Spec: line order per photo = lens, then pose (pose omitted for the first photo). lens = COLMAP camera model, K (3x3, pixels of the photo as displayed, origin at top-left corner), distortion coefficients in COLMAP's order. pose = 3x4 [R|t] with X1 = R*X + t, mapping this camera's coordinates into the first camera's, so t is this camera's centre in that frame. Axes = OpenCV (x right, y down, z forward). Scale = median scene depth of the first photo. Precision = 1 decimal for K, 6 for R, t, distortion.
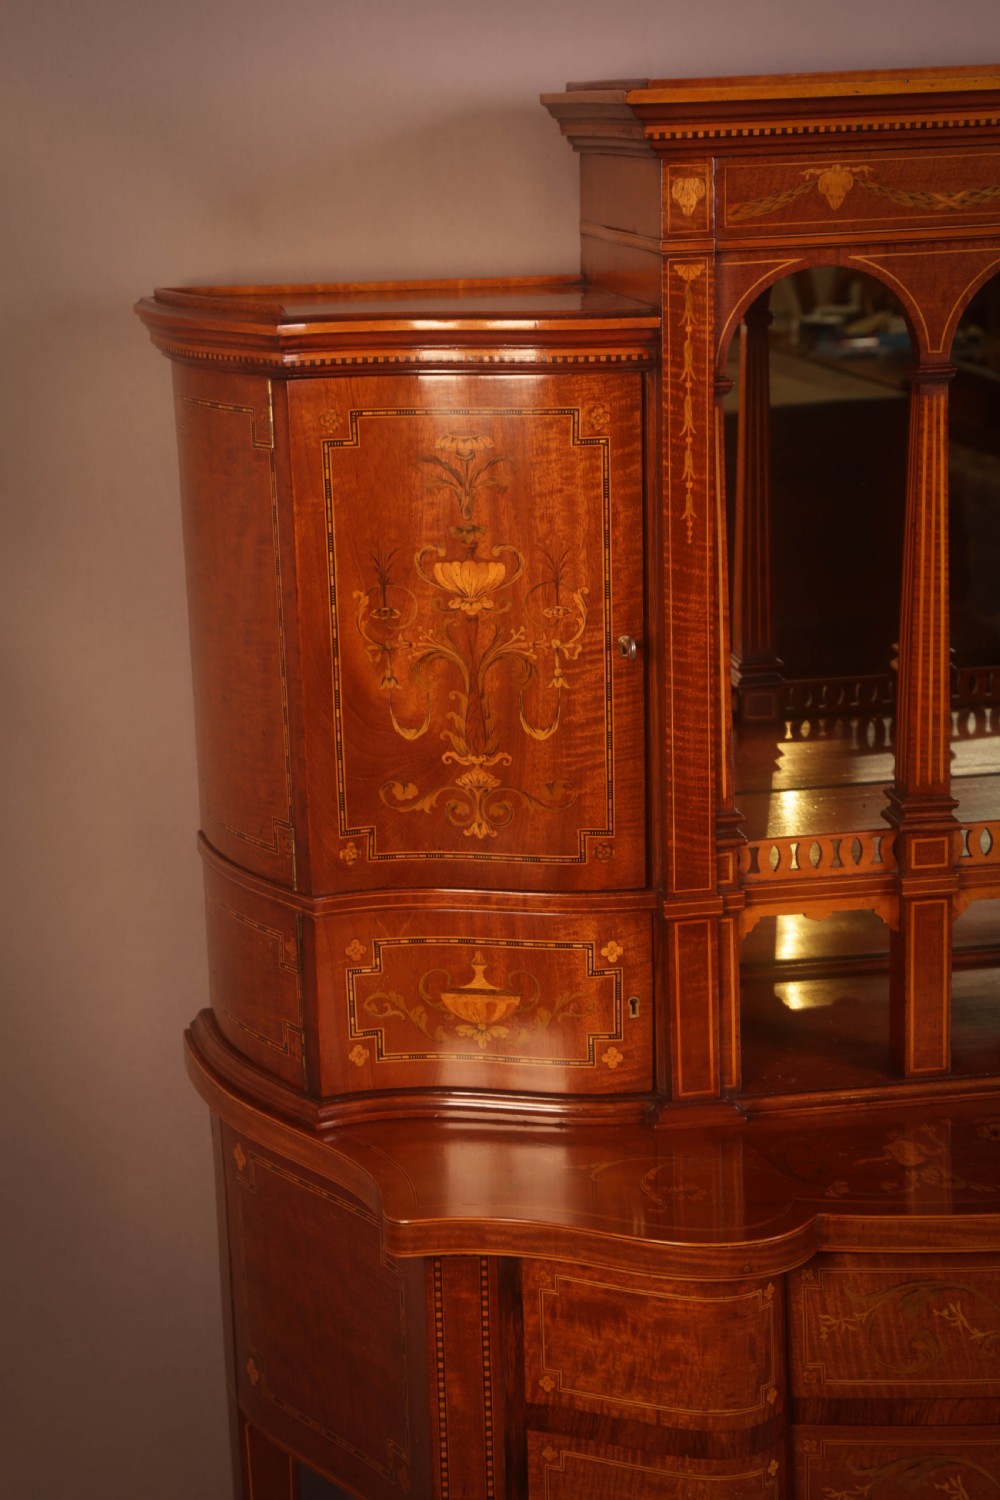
lens RADIAL K [[2483.9, 0, 492.9], [0, 2483.9, 754.4], [0, 0, 1]] dist [0.170947, 0.000000]
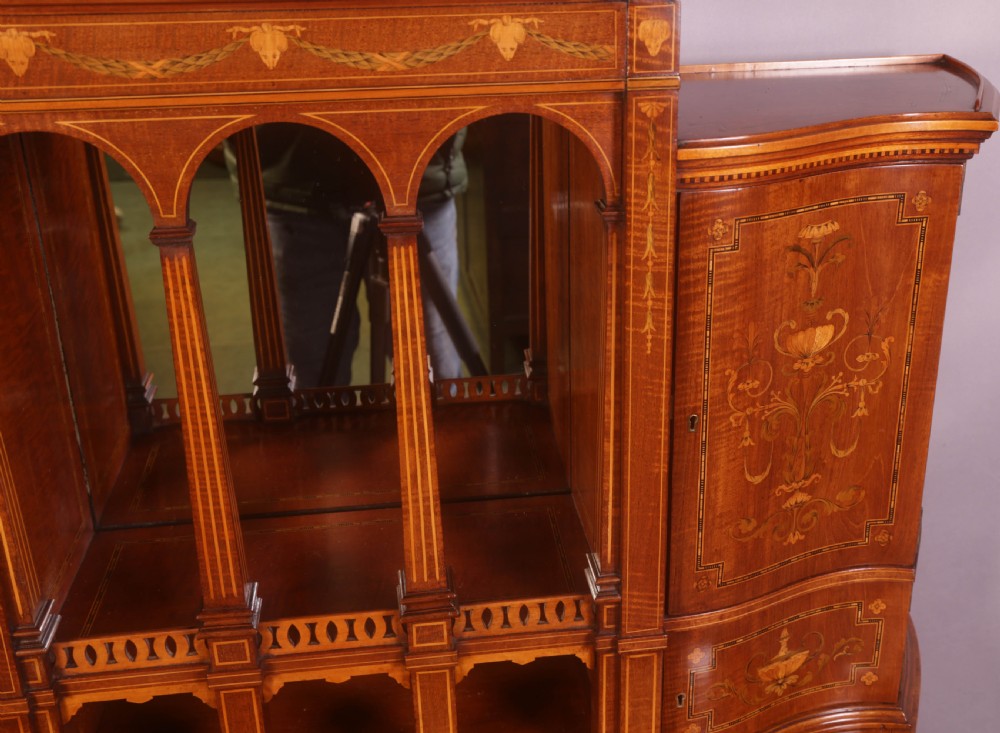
lens RADIAL K [[1178.5, 0, 547.5], [0, 1178.5, 365.7], [0, 0, 1]] dist [0.035471, 0.000000]
pose [[0.999381, 0.025808, -0.023903, 0.333809], [-0.022095, 0.989280, 0.144349, -0.169838], [0.027372, -0.143732, 0.989238, 0.519666]]
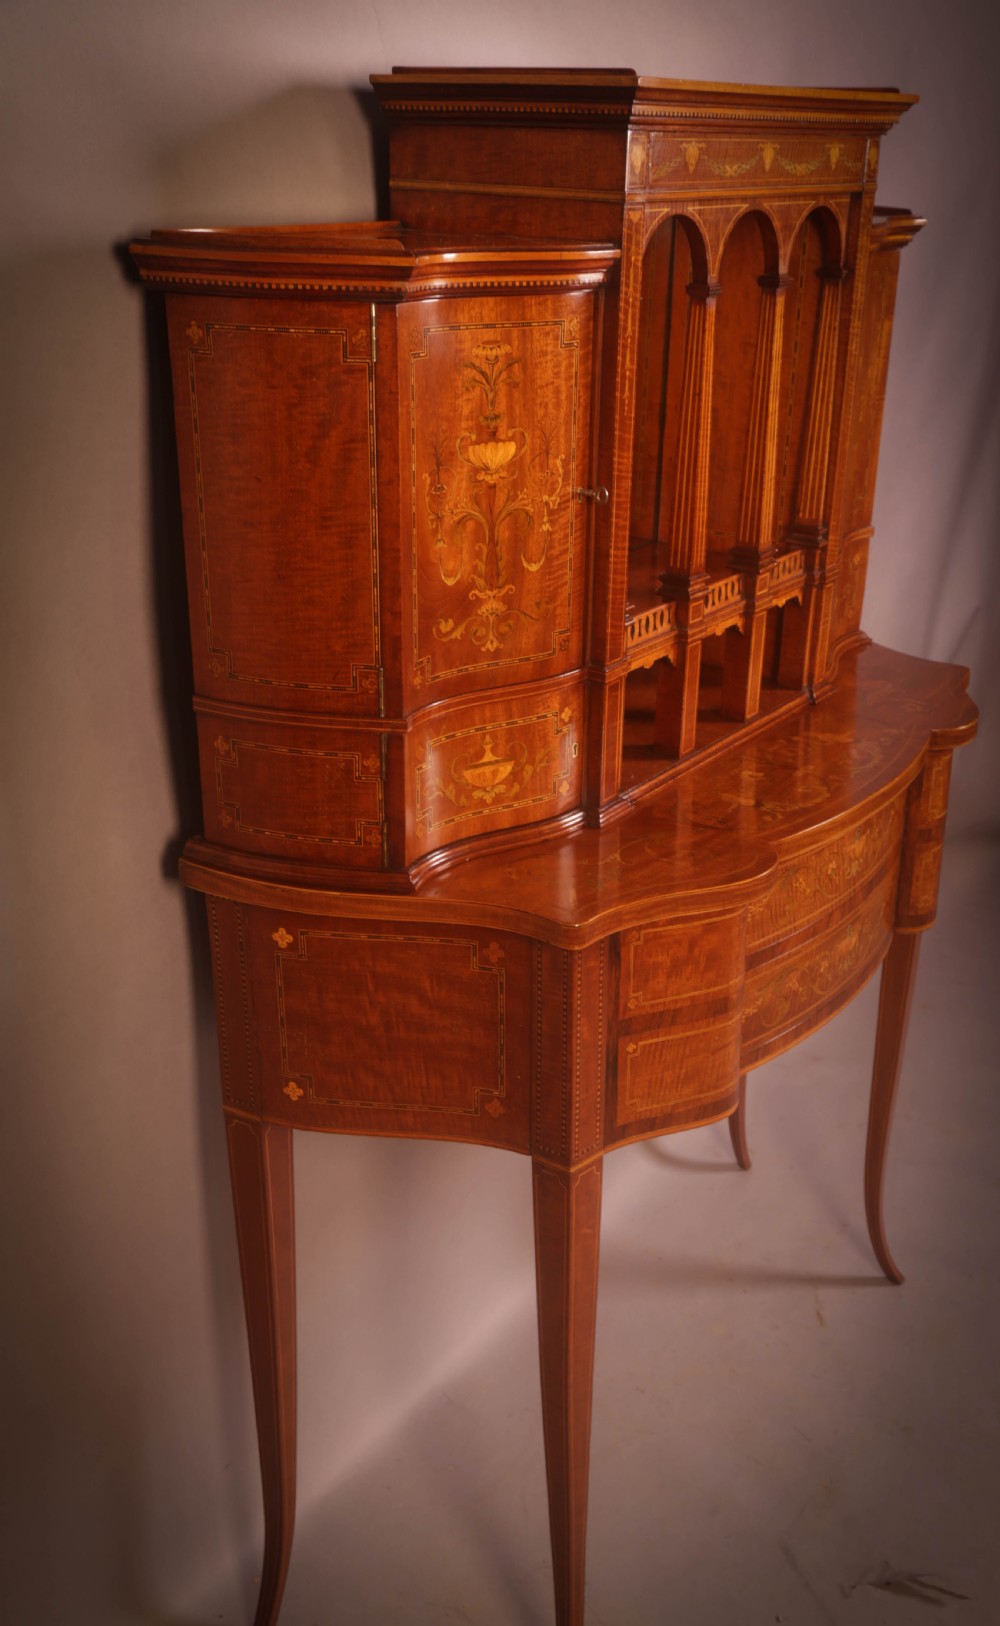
lens RADIAL K [[1610.8, 0, 548.0], [0, 1610.8, 815.5], [0, 0, 1]] dist [0.019935, 0.000000]
pose [[0.700448, -0.238364, 0.672723, -0.611480], [0.135277, 0.969834, 0.202786, -0.054883], [-0.700766, -0.051037, 0.711563, 0.356605]]
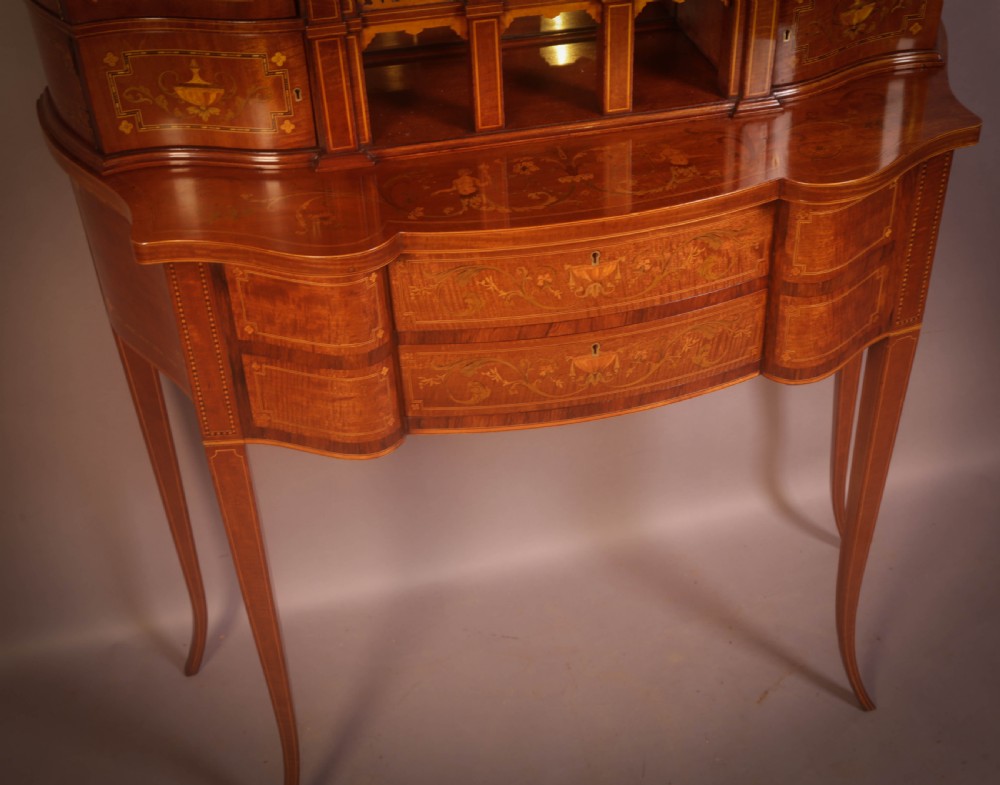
lens RADIAL K [[1309.6, 0, 523.6], [0, 1309.6, 391.3], [0, 0, 1]] dist [0.053880, 0.000000]
pose [[0.998102, -0.035326, 0.050452, 0.154903], [0.012788, 0.920170, 0.391310, -0.049757], [-0.060248, -0.389922, 0.918875, 0.167100]]
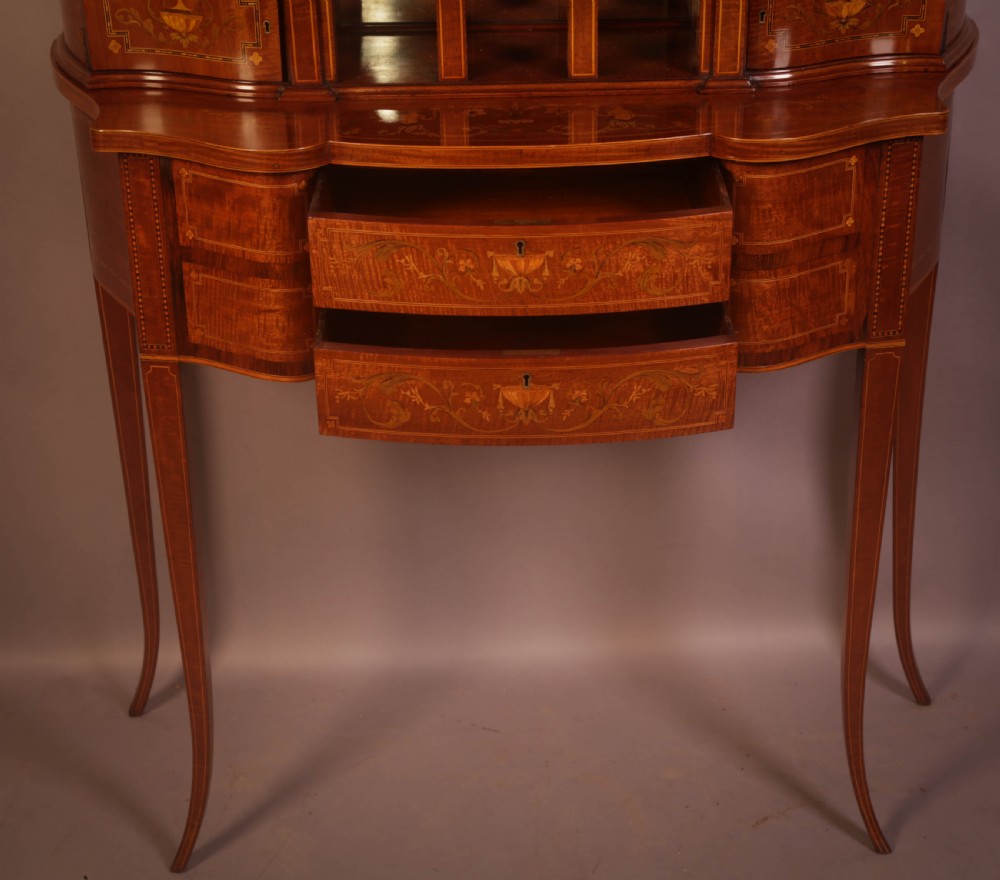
lens RADIAL K [[1909.2, 0, 500.7], [0, 1909.2, 439.3], [0, 0, 1]] dist [0.164241, 0.000000]
pose [[0.986860, 0.083358, -0.138413, 0.421327], [-0.051423, 0.974137, 0.220030, 0.082583], [0.153175, -0.210021, 0.965623, -0.278175]]
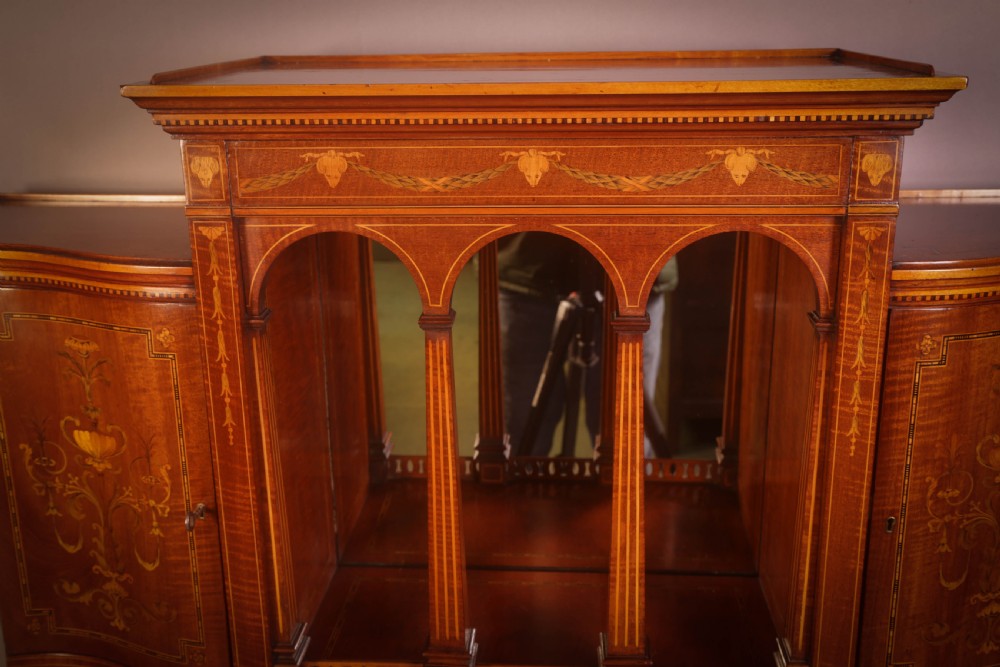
lens RADIAL K [[1064.9, 0, 498.8], [0, 1064.9, 332.4], [0, 0, 1]] dist [0.030922, 0.000000]
pose [[0.970497, 0.083915, -0.226040, 0.313758], [-0.072920, 0.995732, 0.056576, -0.175255], [0.229823, -0.038425, 0.972474, 0.509505]]
